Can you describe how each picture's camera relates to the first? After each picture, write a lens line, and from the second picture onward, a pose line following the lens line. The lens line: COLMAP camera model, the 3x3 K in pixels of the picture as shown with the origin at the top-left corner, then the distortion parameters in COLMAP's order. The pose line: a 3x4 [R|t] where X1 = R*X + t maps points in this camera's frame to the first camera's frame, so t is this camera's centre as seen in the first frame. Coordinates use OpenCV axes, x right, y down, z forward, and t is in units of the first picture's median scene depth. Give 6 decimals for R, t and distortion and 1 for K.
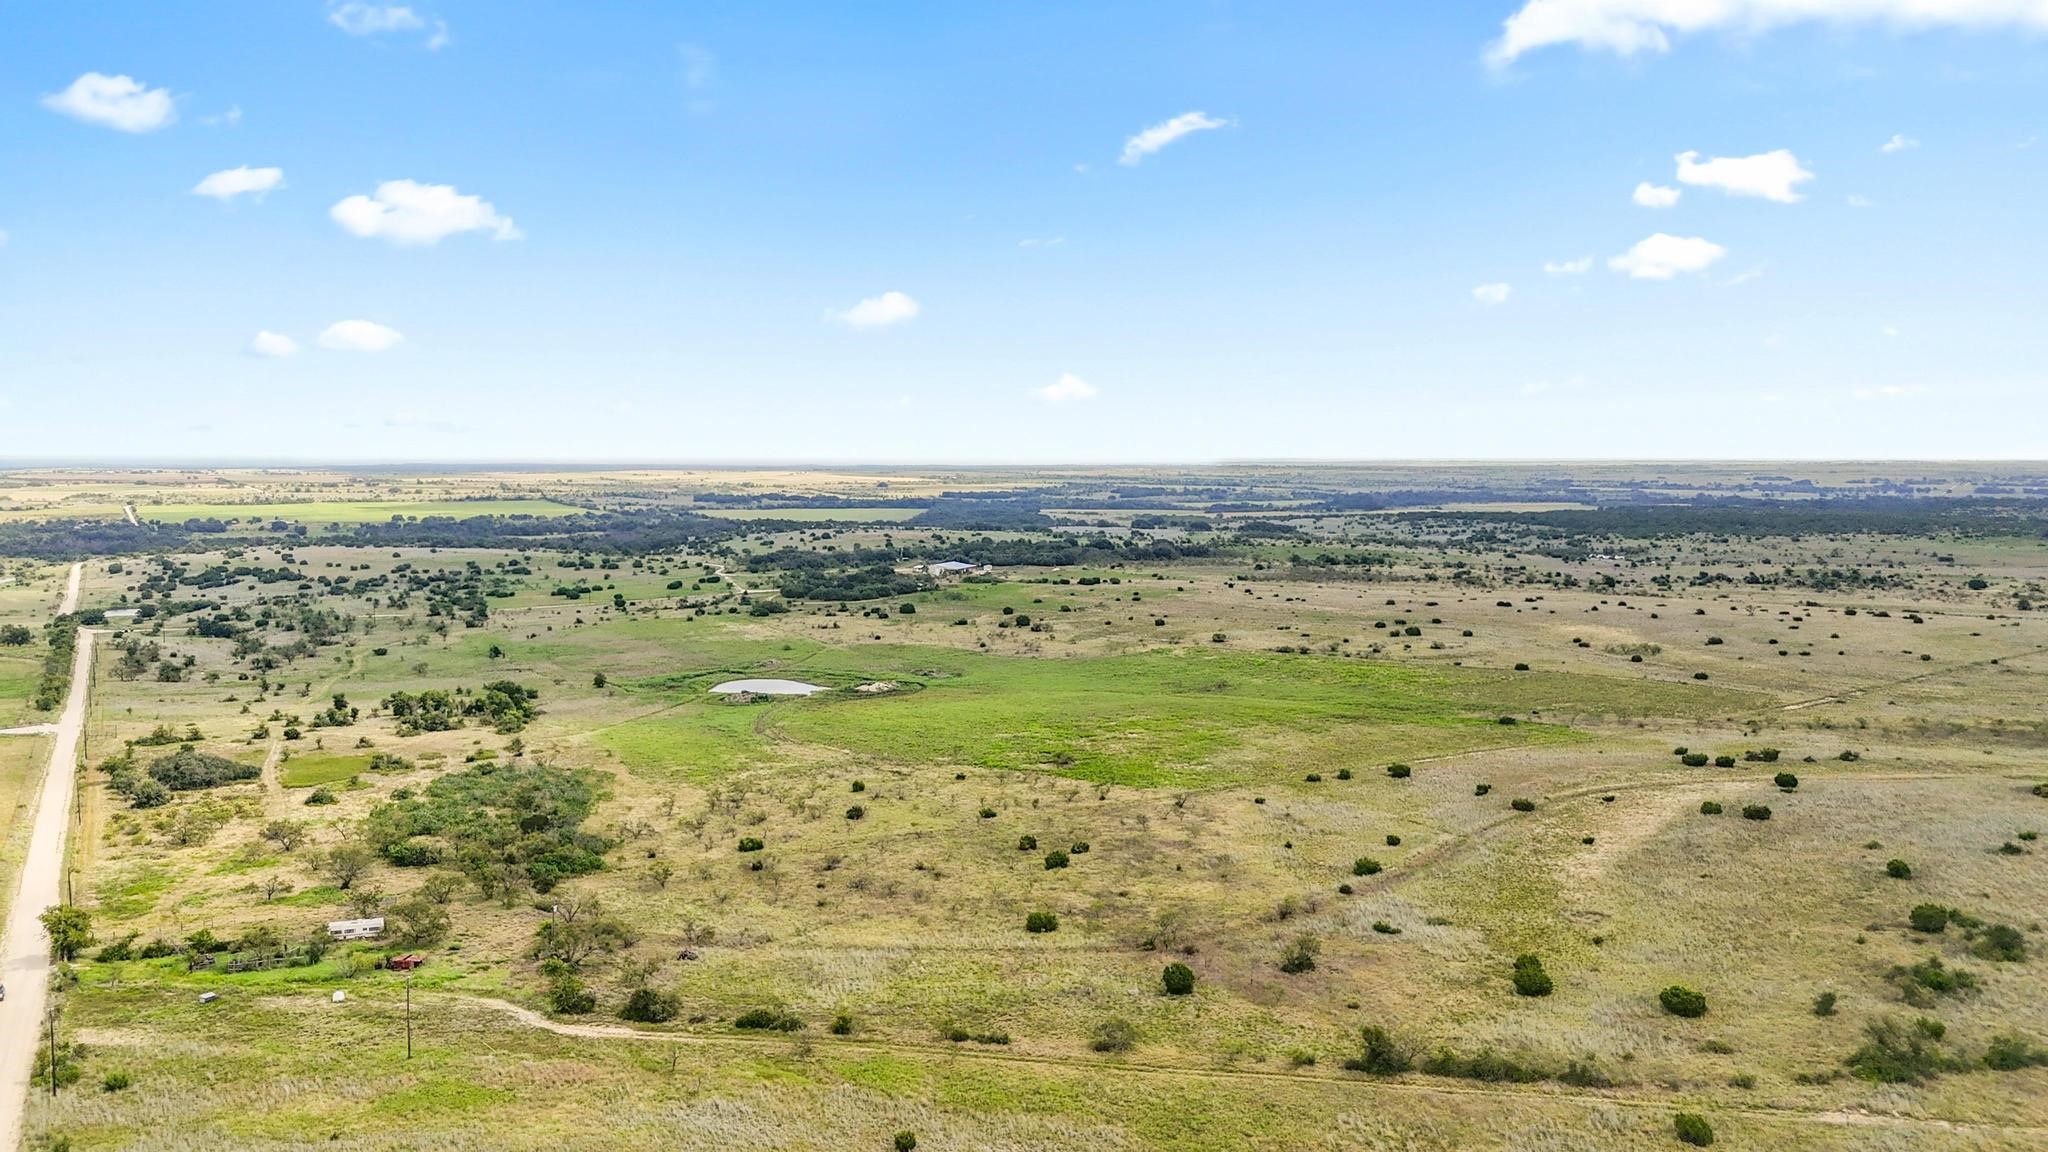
lens RADIAL K [[1490.8, 0, 1021.5], [0, 1490.8, 577.9], [0, 0, 1]] dist [0.036503, -0.006580]
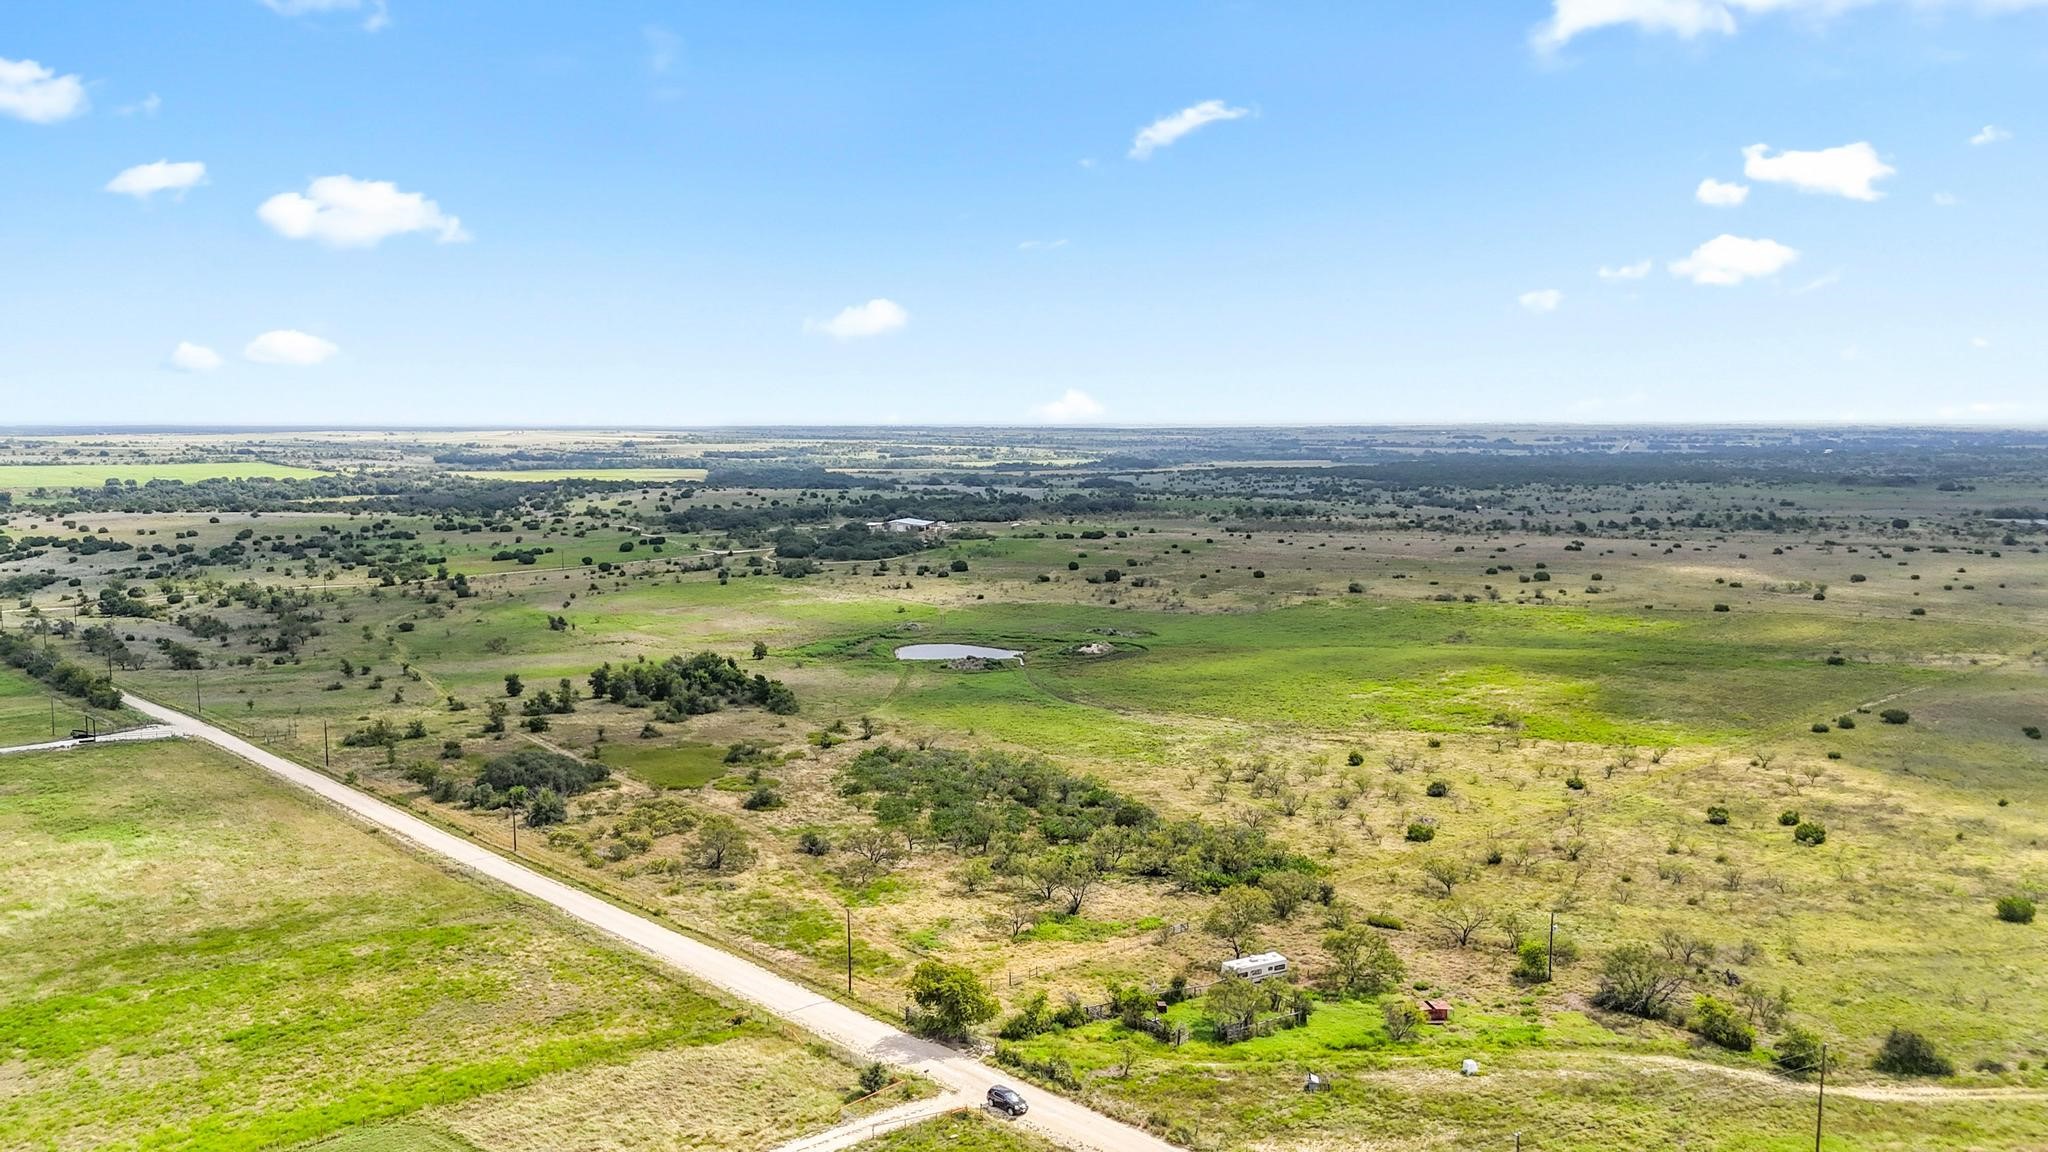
lens RADIAL K [[1490.8, 0, 1024.9], [0, 1490.8, 572.4], [0, 0, 1]] dist [0.036503, -0.006580]
pose [[0.979918, -0.020345, 0.198362, -0.235433], [0.016008, 0.999597, 0.023445, 0.003967], [-0.198759, -0.019799, 0.979848, 0.094193]]
